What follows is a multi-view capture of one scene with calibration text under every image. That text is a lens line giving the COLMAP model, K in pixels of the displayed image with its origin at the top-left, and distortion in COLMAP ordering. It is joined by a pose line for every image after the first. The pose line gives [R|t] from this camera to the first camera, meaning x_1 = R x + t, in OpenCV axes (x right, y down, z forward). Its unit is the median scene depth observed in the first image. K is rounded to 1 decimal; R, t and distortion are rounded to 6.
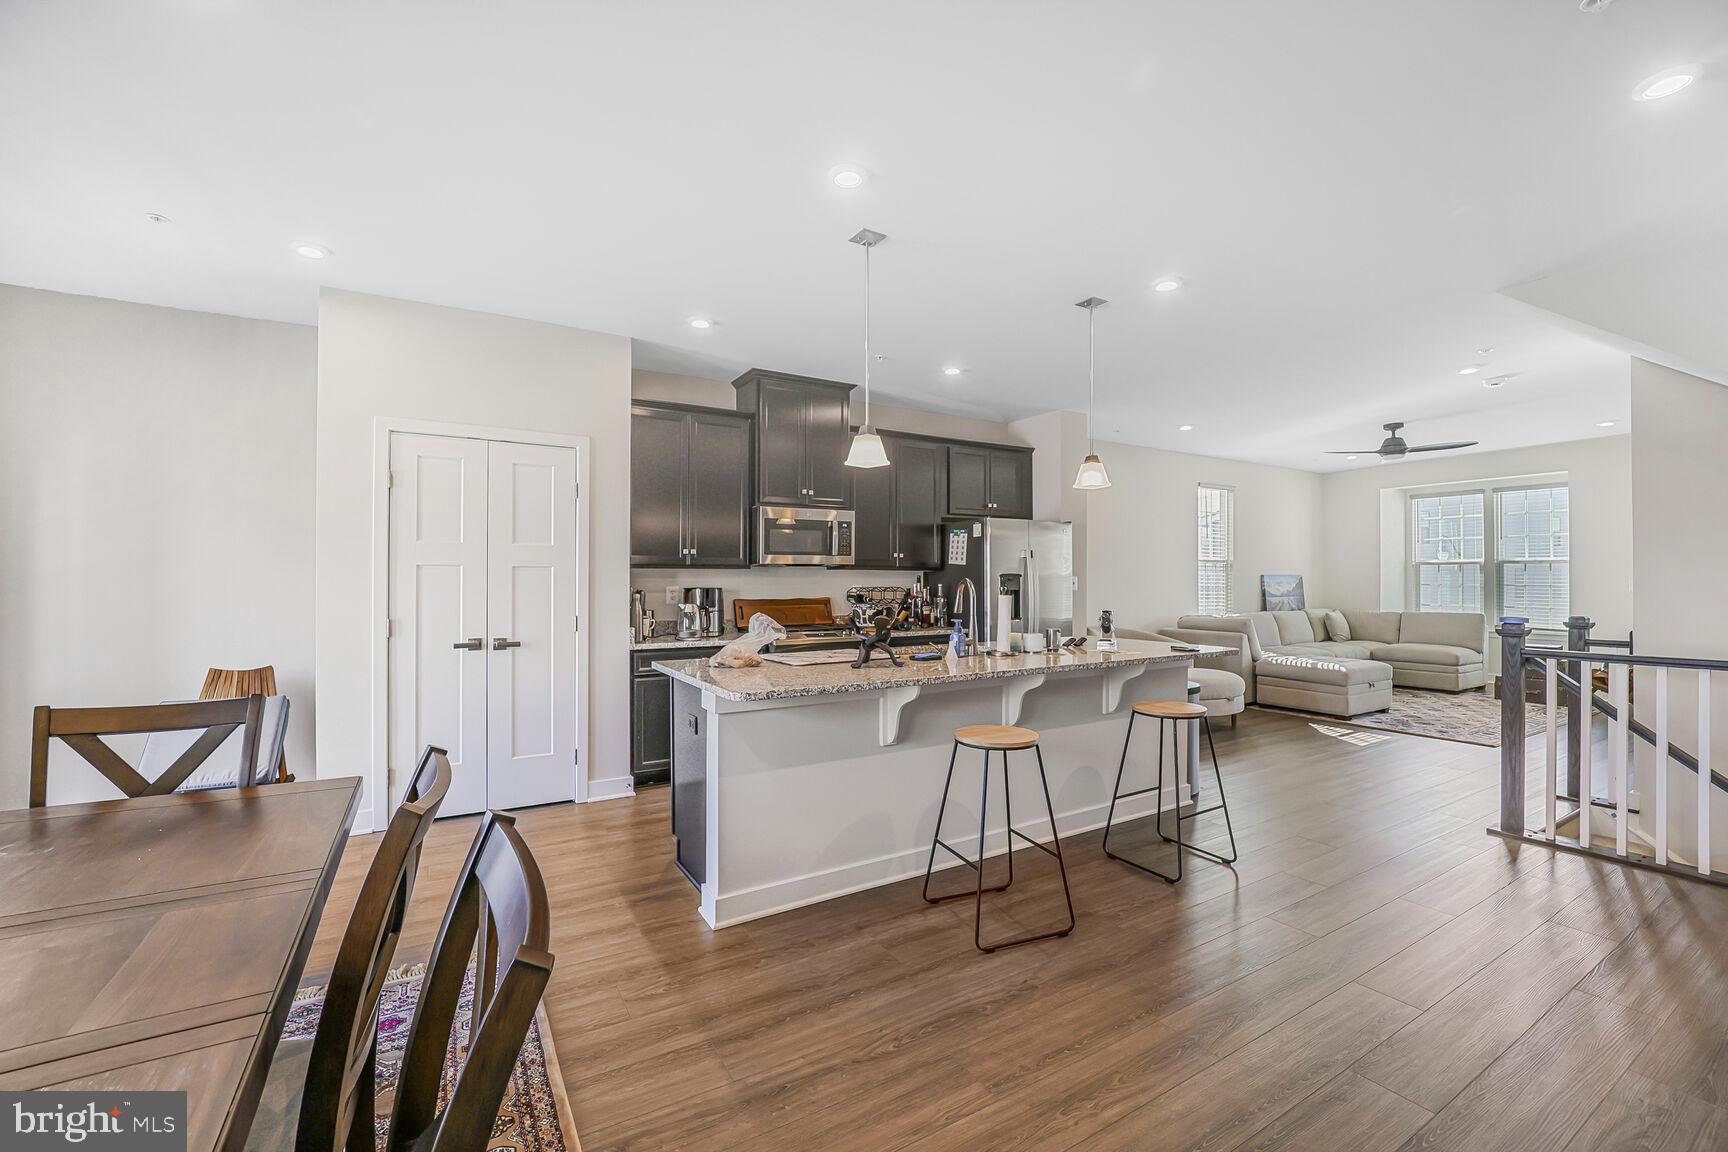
lens RADIAL K [[713.8, 0, 867.8], [0, 713.8, 570.9], [0, 0, 1]] dist [-0.018551, 0.000124]
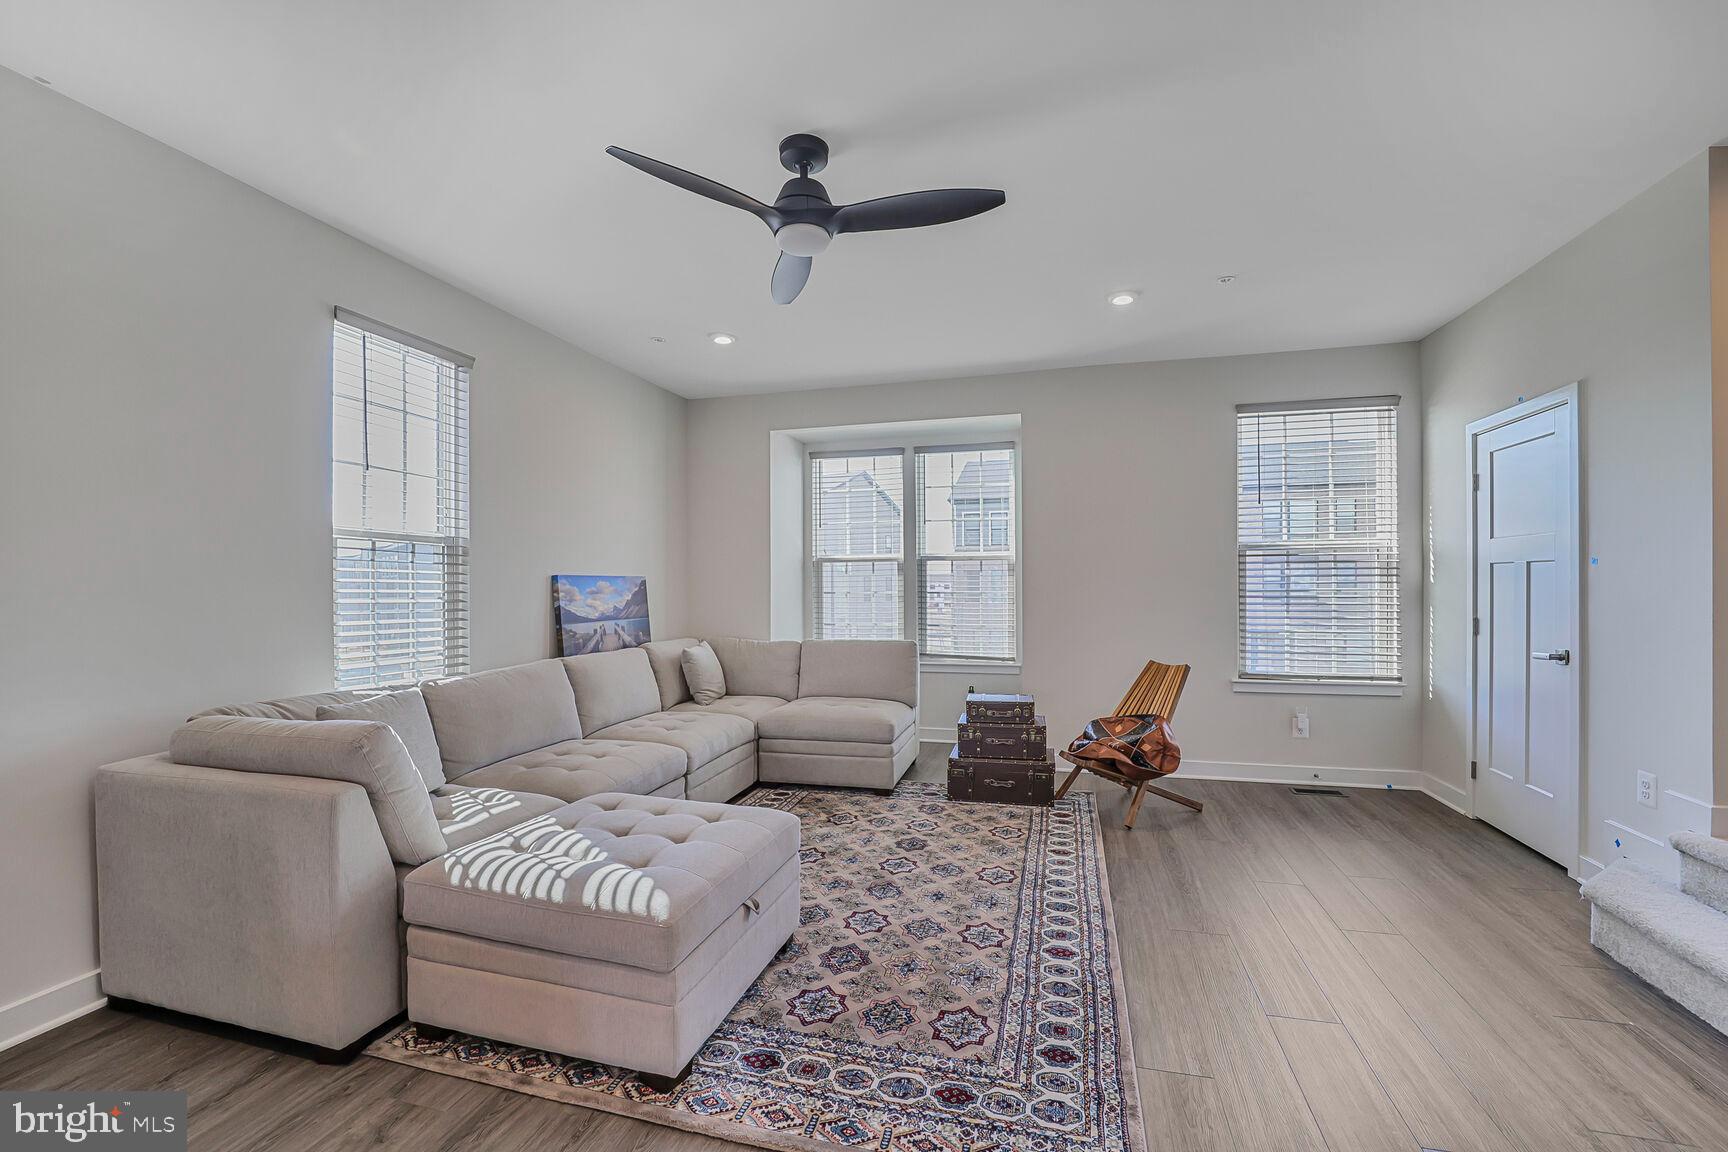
lens RADIAL K [[713.8, 0, 857.7], [0, 713.8, 585.7], [0, 0, 1]] dist [-0.018551, 0.000124]
pose [[0.733477, -0.003466, 0.679705, 0.397177], [-0.003536, 0.999954, 0.008915, 0.007578], [-0.679705, -0.008942, 0.733431, 0.546539]]
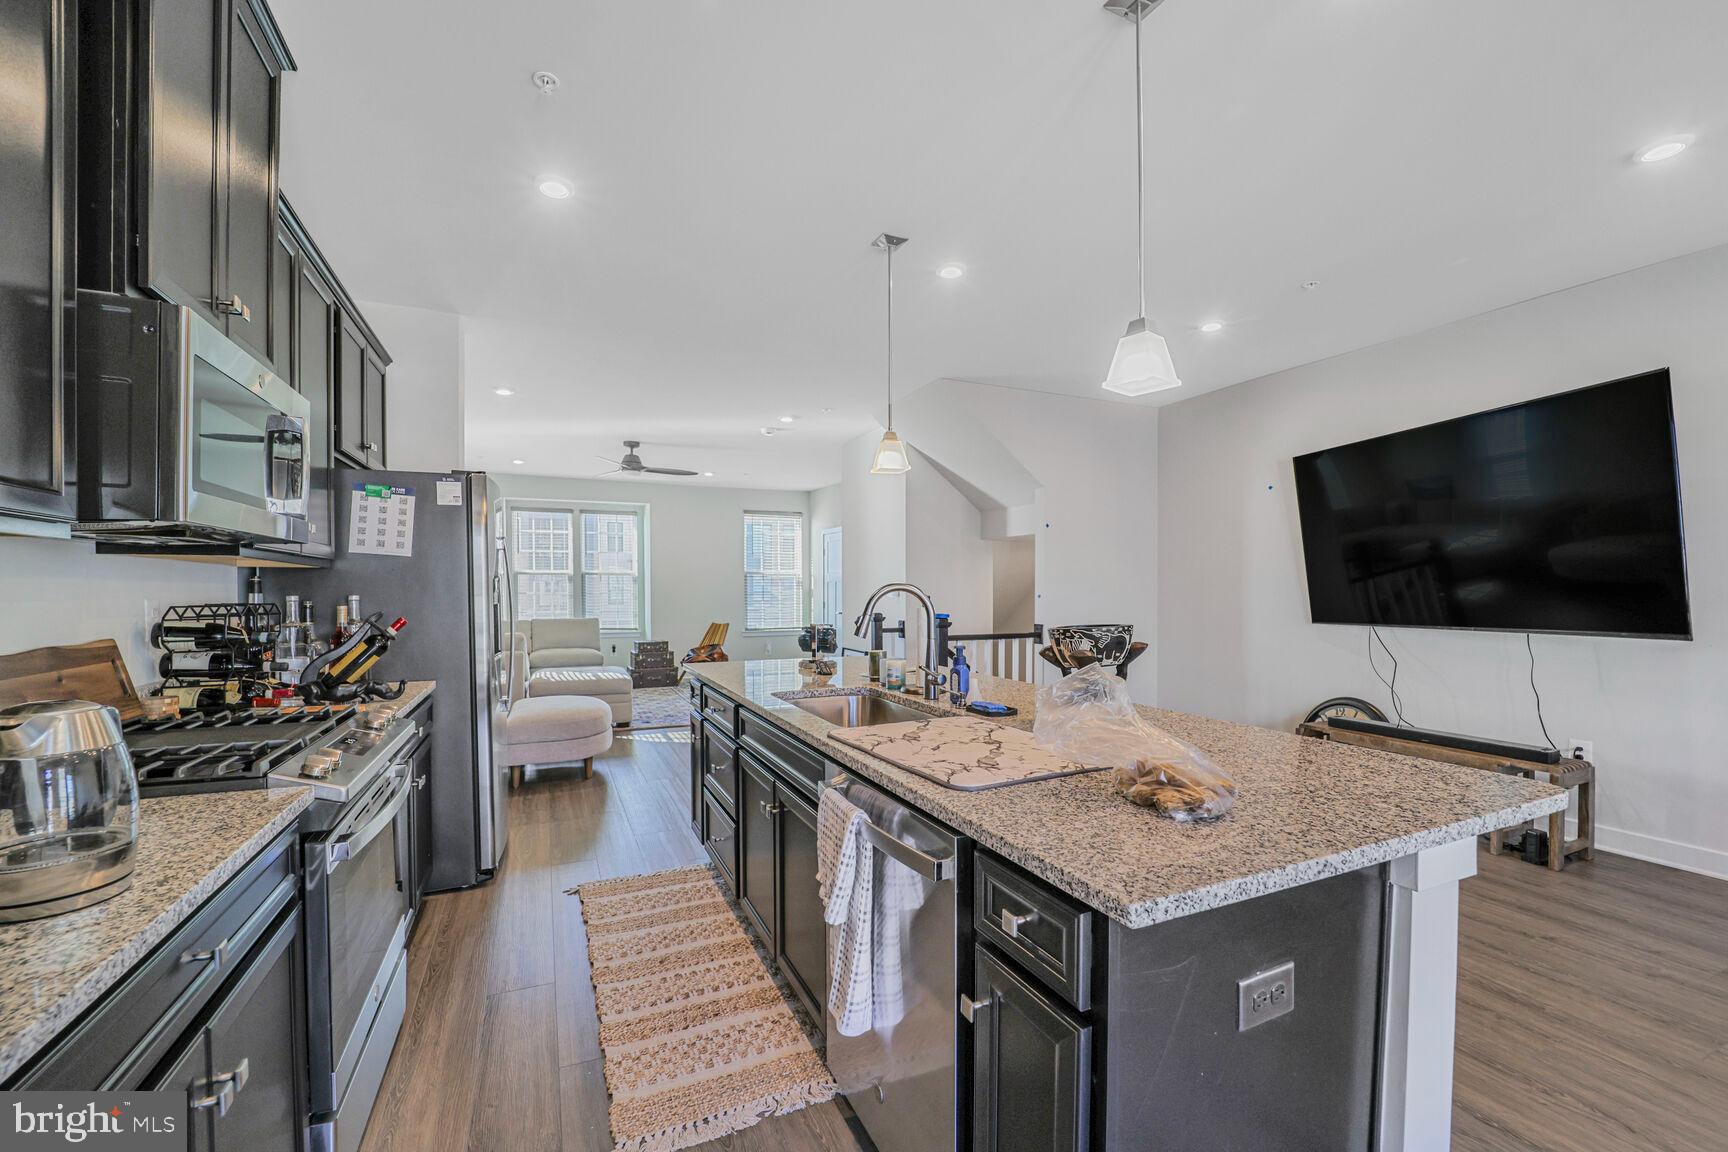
lens RADIAL K [[713.8, 0, 852.7], [0, 713.8, 593.0], [0, 0, 1]] dist [-0.018551, 0.000124]
pose [[0.122917, -0.005366, 0.992402, -0.217228], [-0.011620, 0.999909, 0.006846, 0.006722], [-0.992349, -0.012374, 0.122843, 0.411511]]
